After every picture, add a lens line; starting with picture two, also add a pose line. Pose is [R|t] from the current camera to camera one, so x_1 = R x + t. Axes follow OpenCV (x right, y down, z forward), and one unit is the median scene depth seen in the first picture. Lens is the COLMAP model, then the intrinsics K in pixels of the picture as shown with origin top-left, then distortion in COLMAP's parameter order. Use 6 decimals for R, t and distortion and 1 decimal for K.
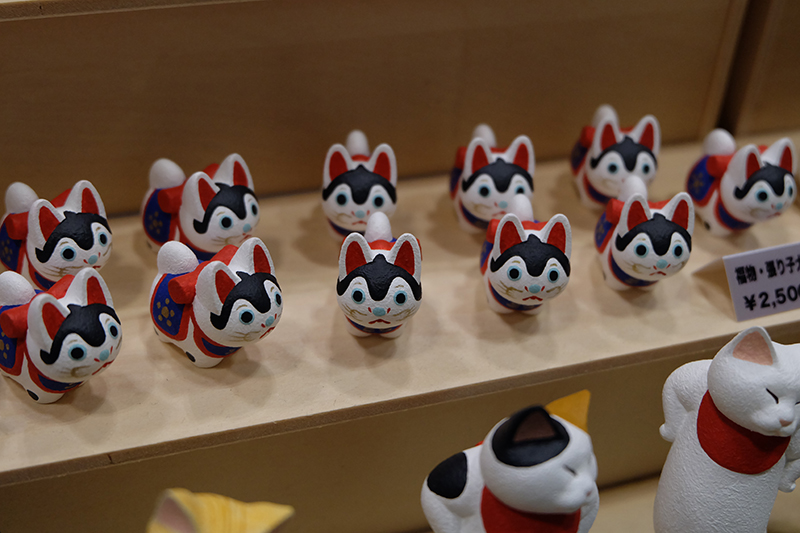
lens RADIAL K [[1084.5, 0, 396.4], [0, 1084.5, 262.9], [0, 0, 1]] dist [-0.080182, 0.000000]
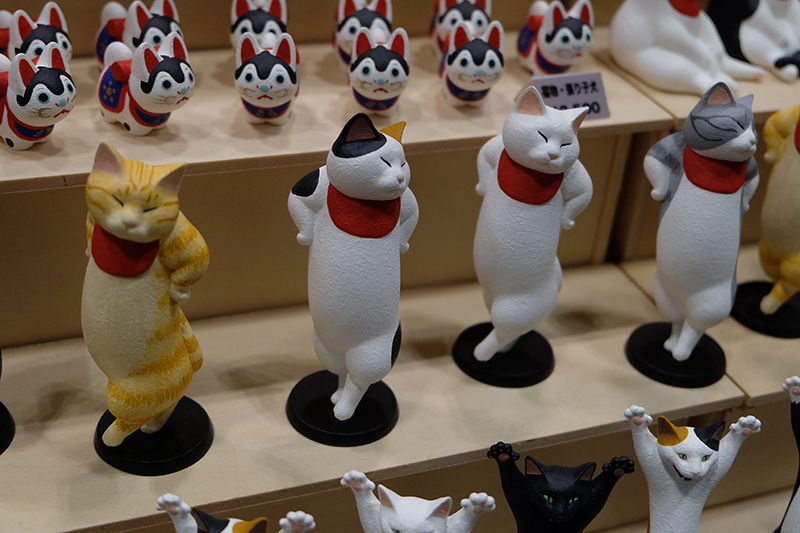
lens RADIAL K [[1084.5, 0, 400.4], [0, 1084.5, 267.2], [0, 0, 1]] dist [-0.080182, 0.000000]
pose [[0.999591, 0.001913, 0.028543, 0.113748], [-0.000134, 0.998064, -0.062194, 0.343358], [-0.028606, 0.062165, 0.997656, -0.347609]]
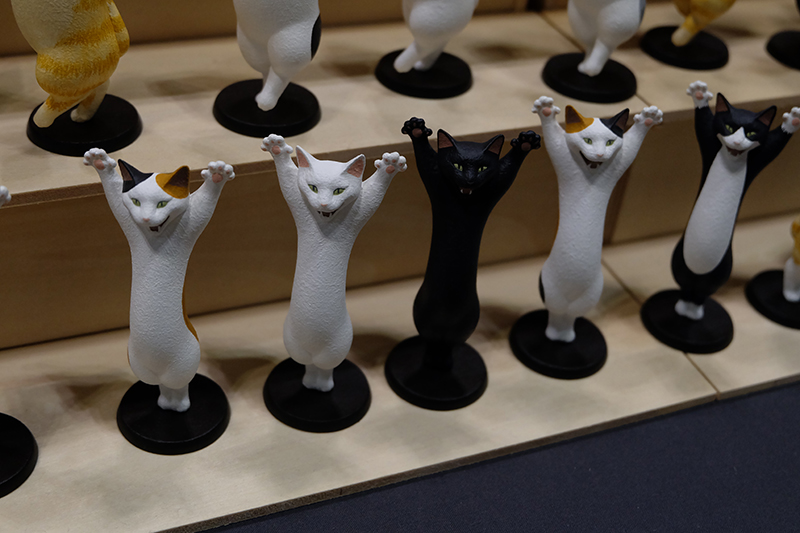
lens RADIAL K [[1084.5, 0, 400.4], [0, 1084.5, 264.1], [0, 0, 1]] dist [-0.080182, 0.000000]
pose [[0.997660, -0.007459, 0.067962, 0.156697], [0.006362, 0.999846, 0.016343, 0.615396], [-0.068073, -0.015873, 0.997554, -0.407398]]
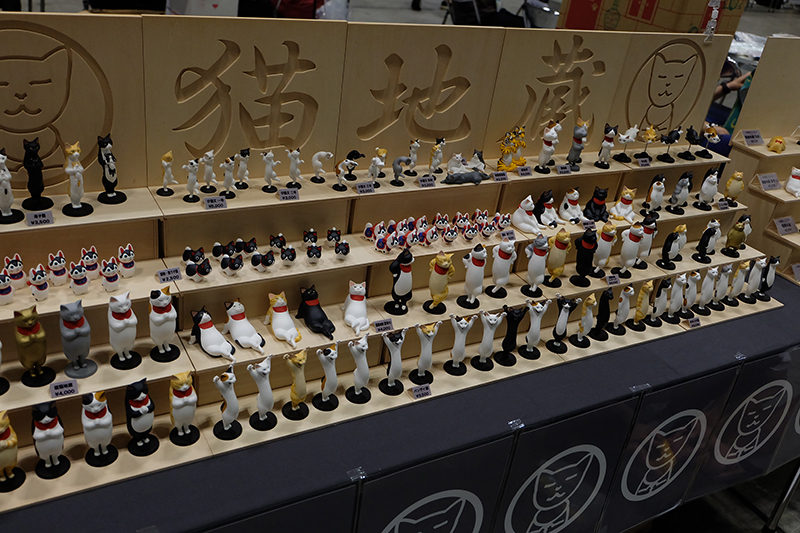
lens RADIAL K [[713.9, 0, 405.8], [0, 713.9, 261.8], [0, 0, 1]] dist [-0.030439, 0.015477]
pose [[0.980580, -0.020206, 0.195075, -1.127431], [0.042157, 0.993143, -0.109036, 0.645987], [-0.191534, 0.115142, 0.974709, -3.145477]]
